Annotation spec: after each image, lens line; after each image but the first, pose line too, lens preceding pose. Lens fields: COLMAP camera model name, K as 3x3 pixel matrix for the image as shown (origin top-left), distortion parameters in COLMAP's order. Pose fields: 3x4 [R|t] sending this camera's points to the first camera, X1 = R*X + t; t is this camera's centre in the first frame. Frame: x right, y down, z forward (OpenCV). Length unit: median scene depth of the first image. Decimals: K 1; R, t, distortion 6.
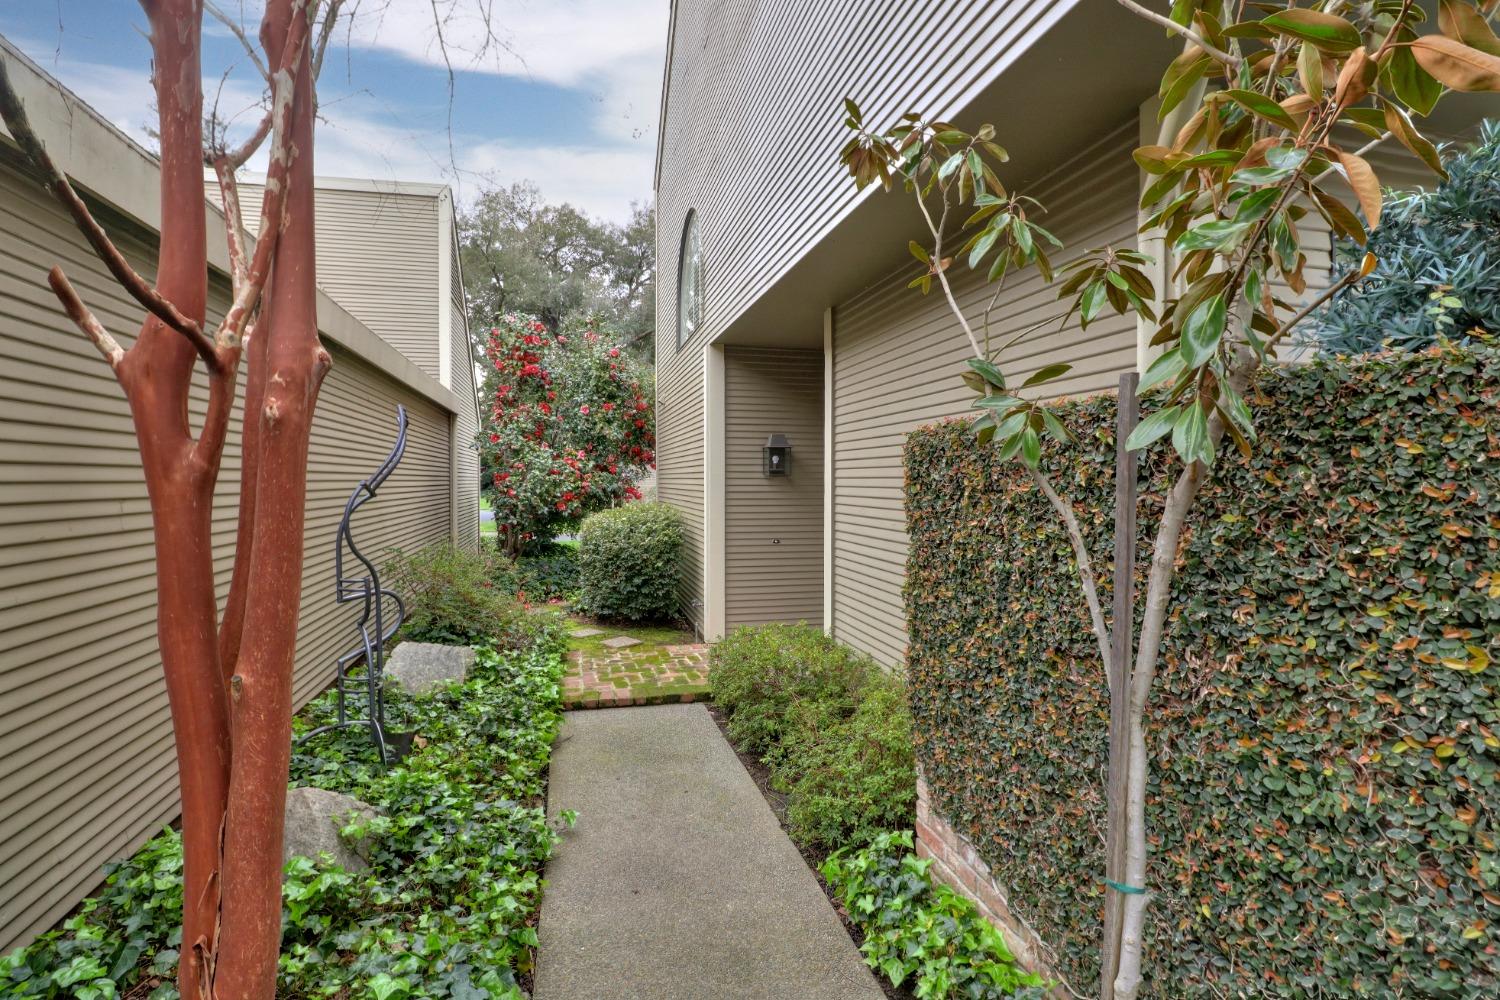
lens RADIAL K [[735.2, 0, 751.1], [0, 735.2, 493.4], [0, 0, 1]] dist [-0.003218, -0.001010]
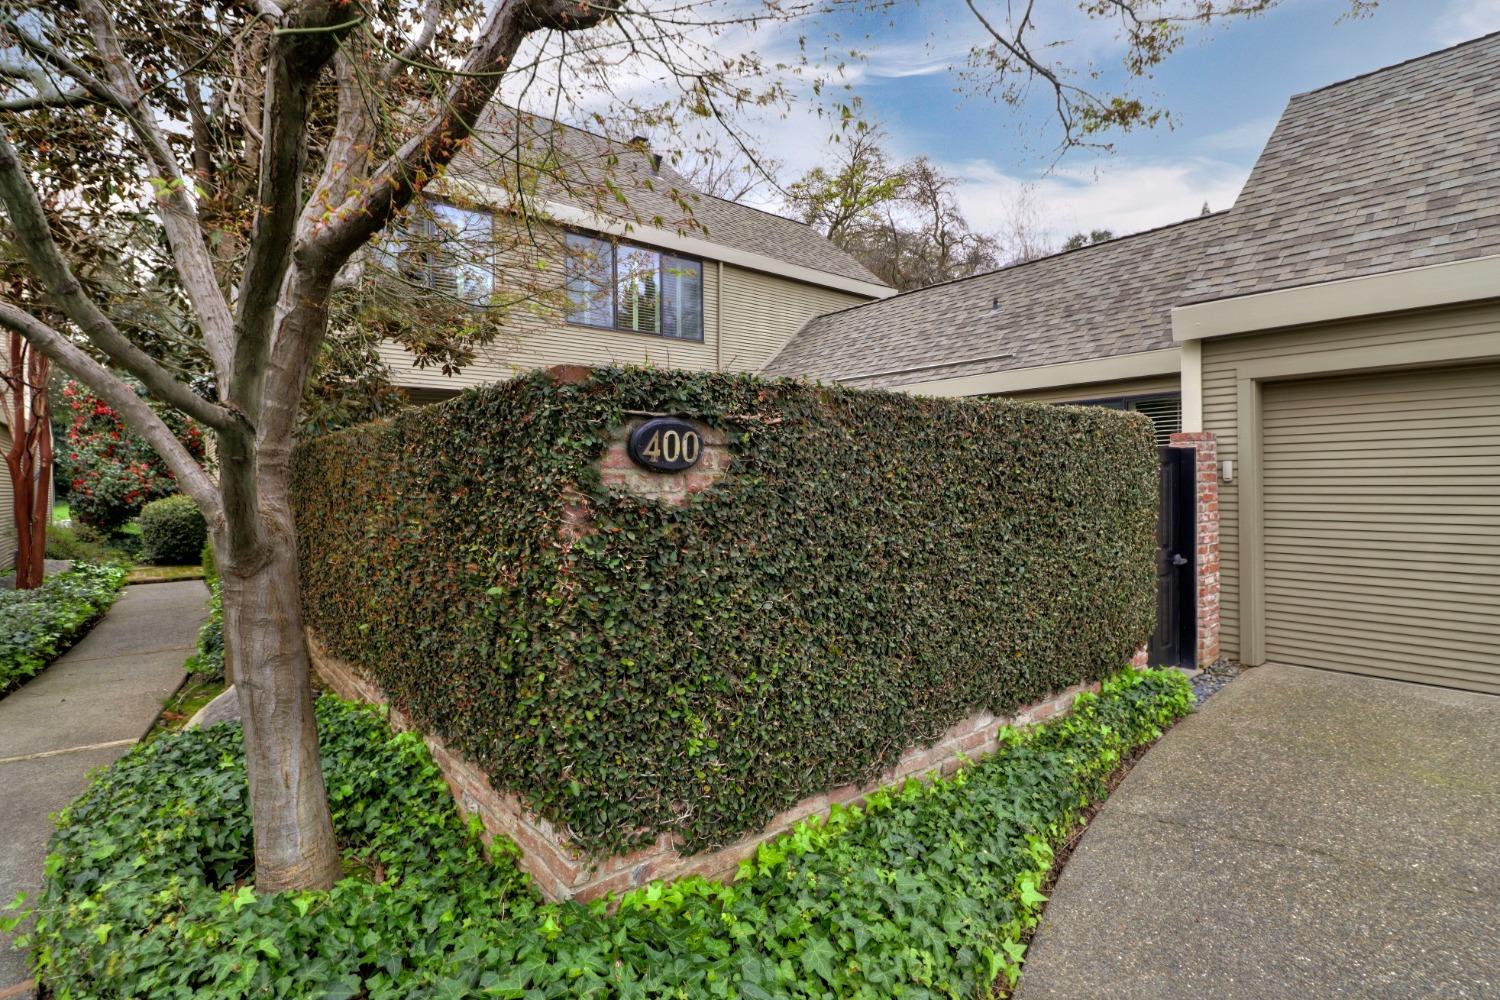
lens RADIAL K [[735.2, 0, 745.0], [0, 735.2, 500.9], [0, 0, 1]] dist [-0.003218, -0.001010]
pose [[0.911722, -0.018937, 0.410371, 0.294852], [0.014559, 0.999799, 0.013789, 0.016999], [-0.410550, -0.006597, 0.911814, -0.956918]]
